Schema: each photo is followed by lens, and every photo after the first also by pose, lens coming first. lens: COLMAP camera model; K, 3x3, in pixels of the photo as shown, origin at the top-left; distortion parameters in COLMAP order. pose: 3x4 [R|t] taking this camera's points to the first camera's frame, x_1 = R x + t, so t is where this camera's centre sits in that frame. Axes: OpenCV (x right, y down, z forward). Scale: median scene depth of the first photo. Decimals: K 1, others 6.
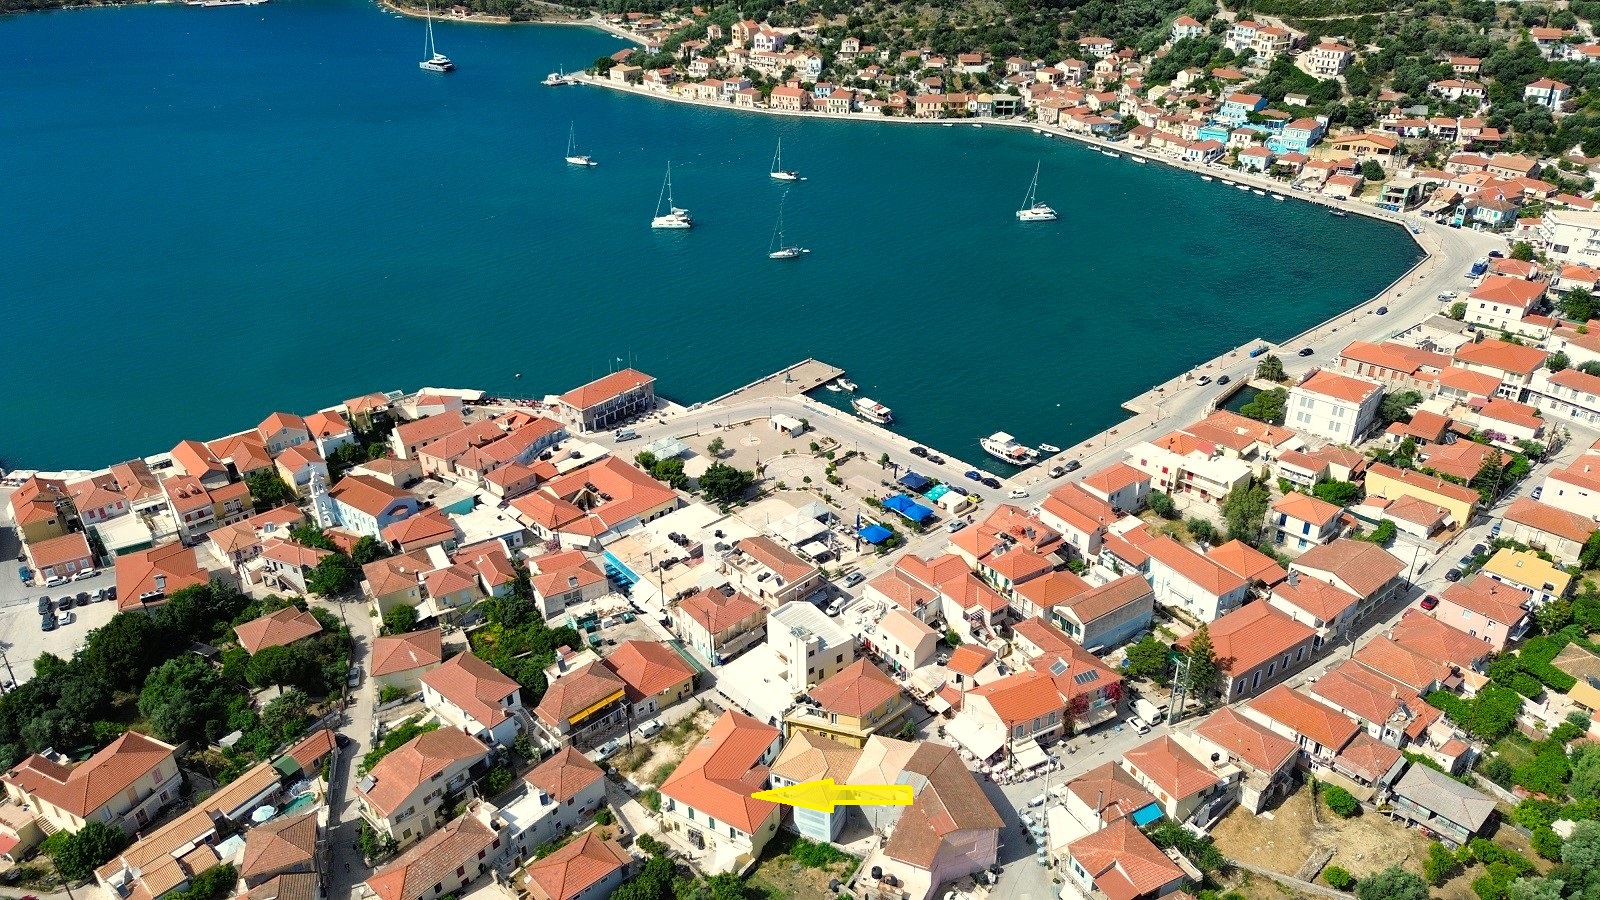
lens RADIAL K [[1162.8, 0, 800.0], [0, 1162.8, 450.0], [0, 0, 1]] dist [0.060746, -0.049614]
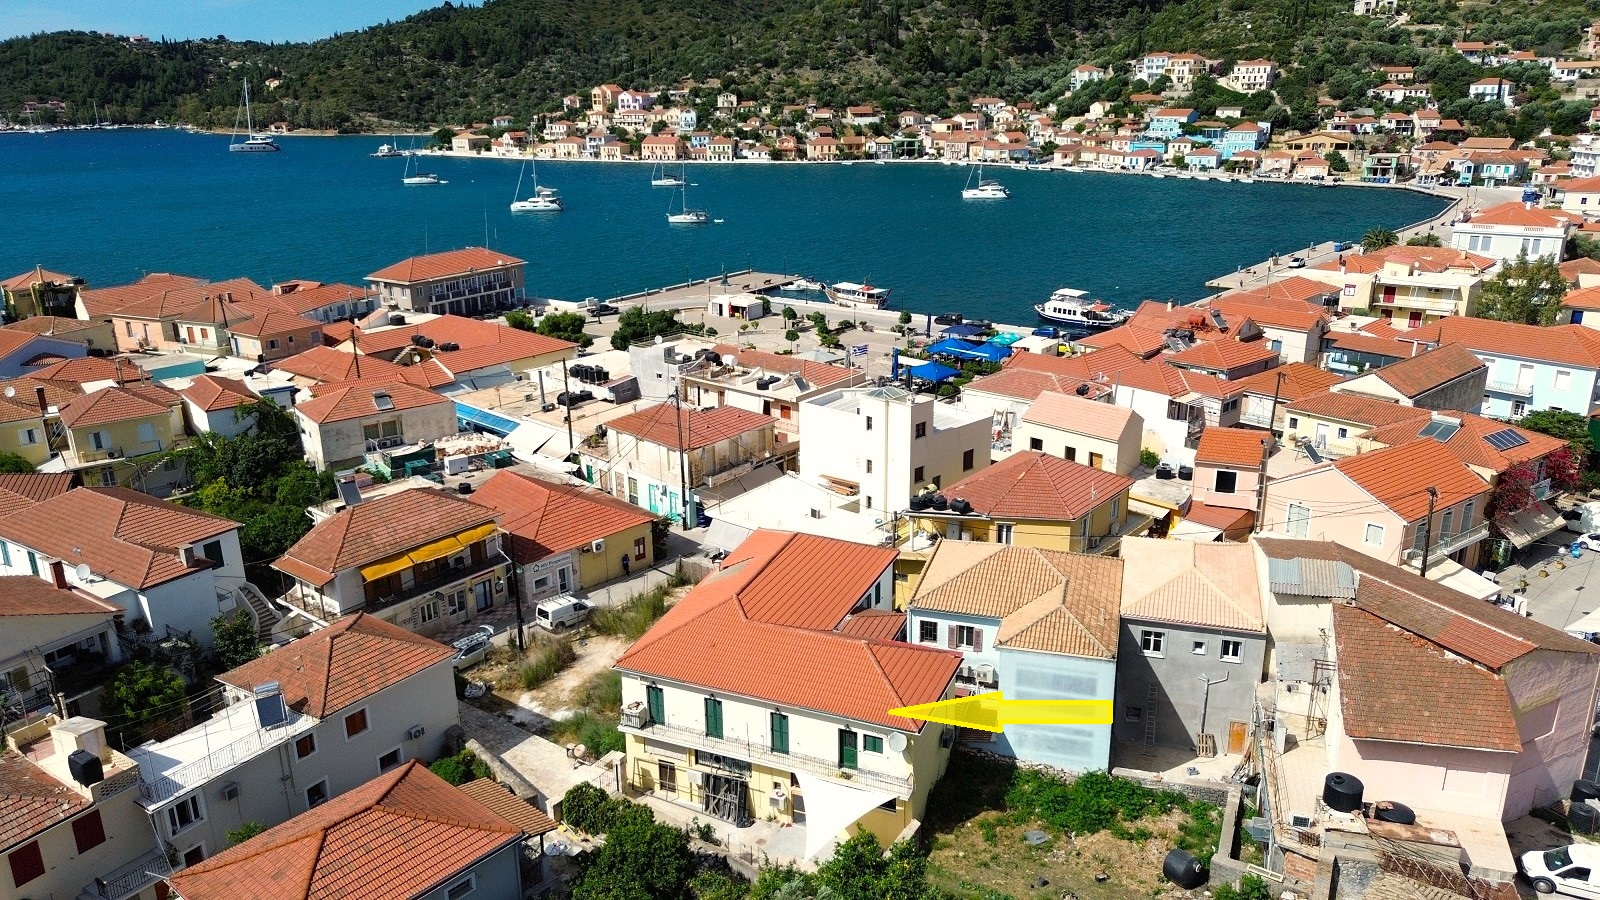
lens RADIAL K [[1162.8, 0, 800.0], [0, 1162.8, 450.0], [0, 0, 1]] dist [0.060746, -0.049614]
pose [[0.990984, -0.042905, 0.126924, -0.032880], [0.064036, 0.983805, -0.167414, 0.088769], [-0.117685, 0.174032, 0.977682, 0.195146]]
